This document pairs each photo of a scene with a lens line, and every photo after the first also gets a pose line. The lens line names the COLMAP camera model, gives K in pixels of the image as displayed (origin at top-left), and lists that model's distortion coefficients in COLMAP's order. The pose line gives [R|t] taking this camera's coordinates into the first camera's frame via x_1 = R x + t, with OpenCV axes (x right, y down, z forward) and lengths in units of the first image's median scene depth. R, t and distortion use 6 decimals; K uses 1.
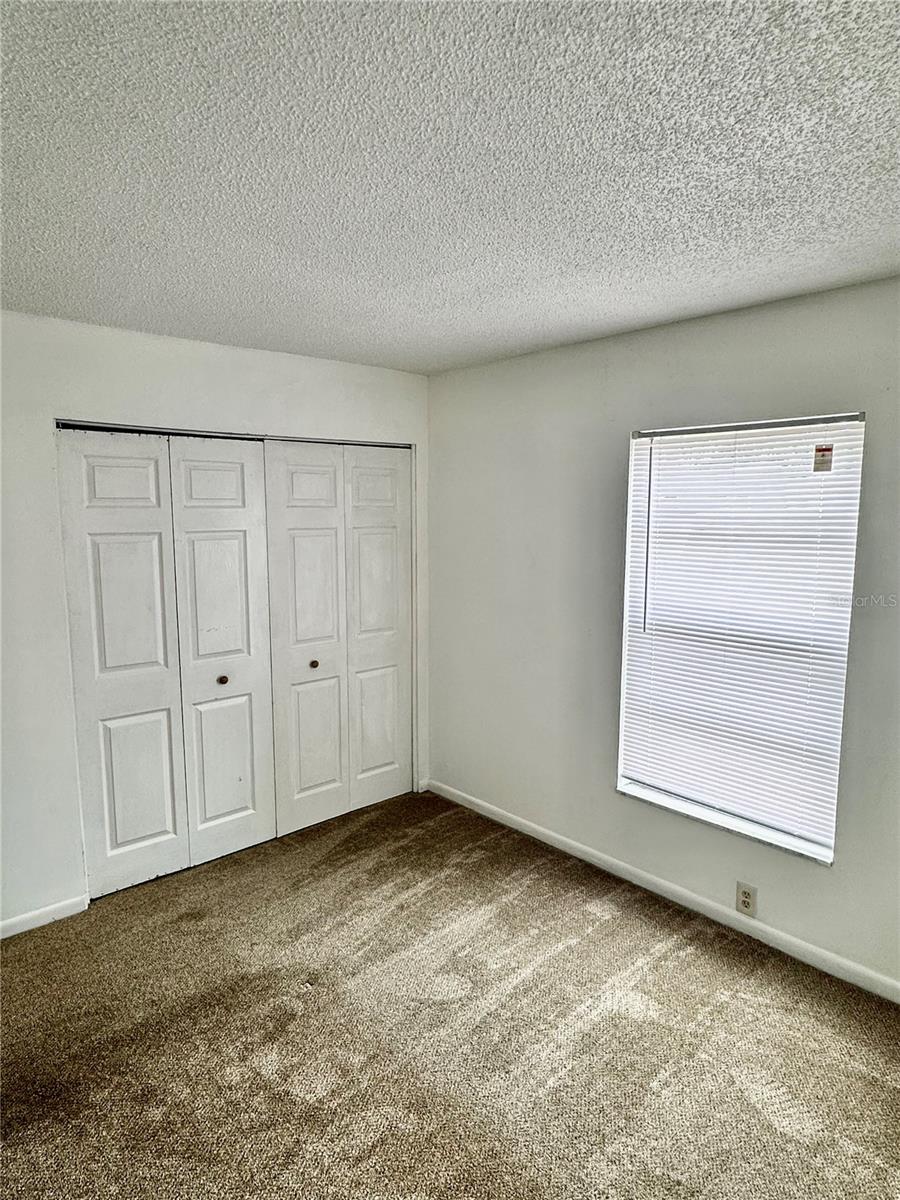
lens RADIAL K [[720.4, 0, 450.0], [0, 720.4, 600.0], [0, 0, 1]] dist [-0.000556, -0.002000]
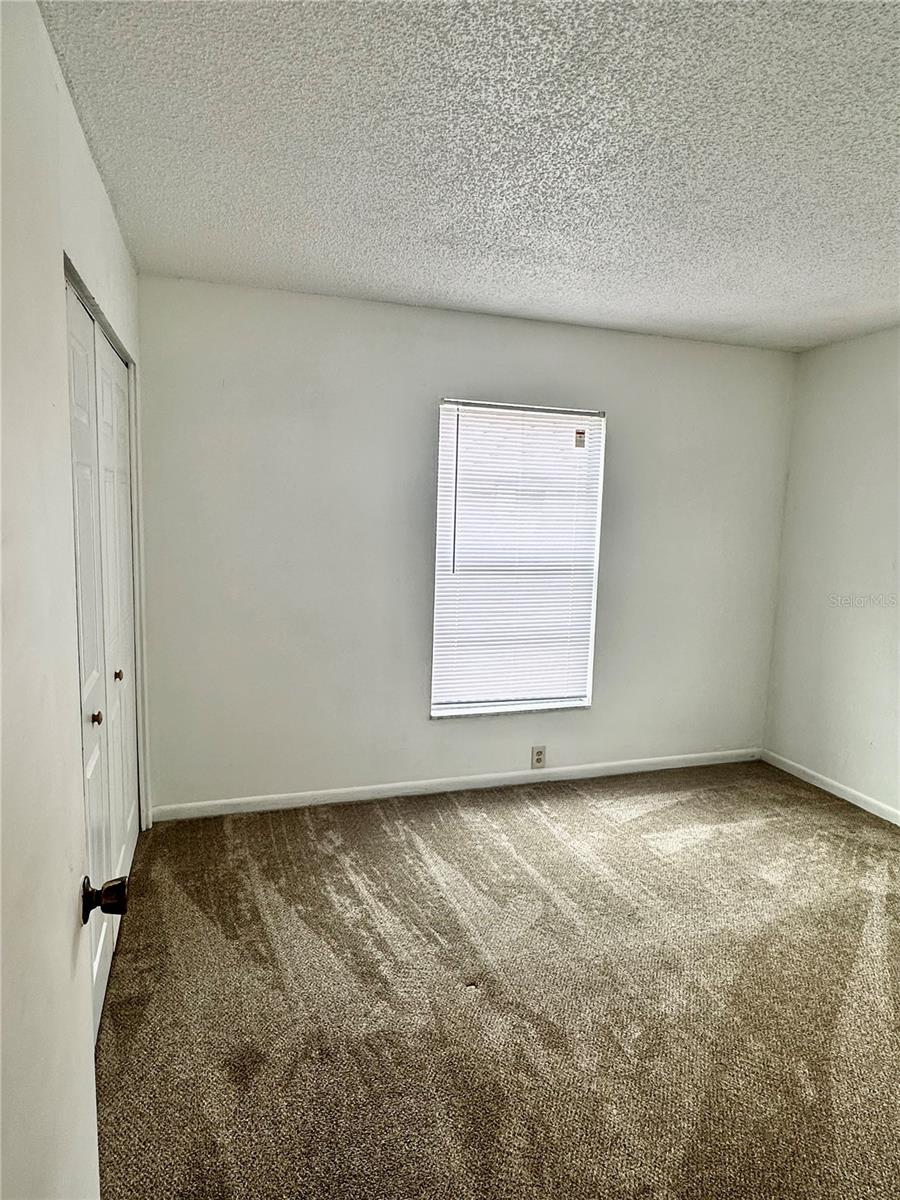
lens RADIAL K [[720.4, 0, 450.0], [0, 720.4, 600.0], [0, 0, 1]] dist [-0.000556, -0.002000]
pose [[0.392374, -0.111545, 0.913017, -0.840926], [0.087888, 0.992625, 0.083501, -0.011328], [-0.915597, 0.047480, 0.399283, 0.566563]]
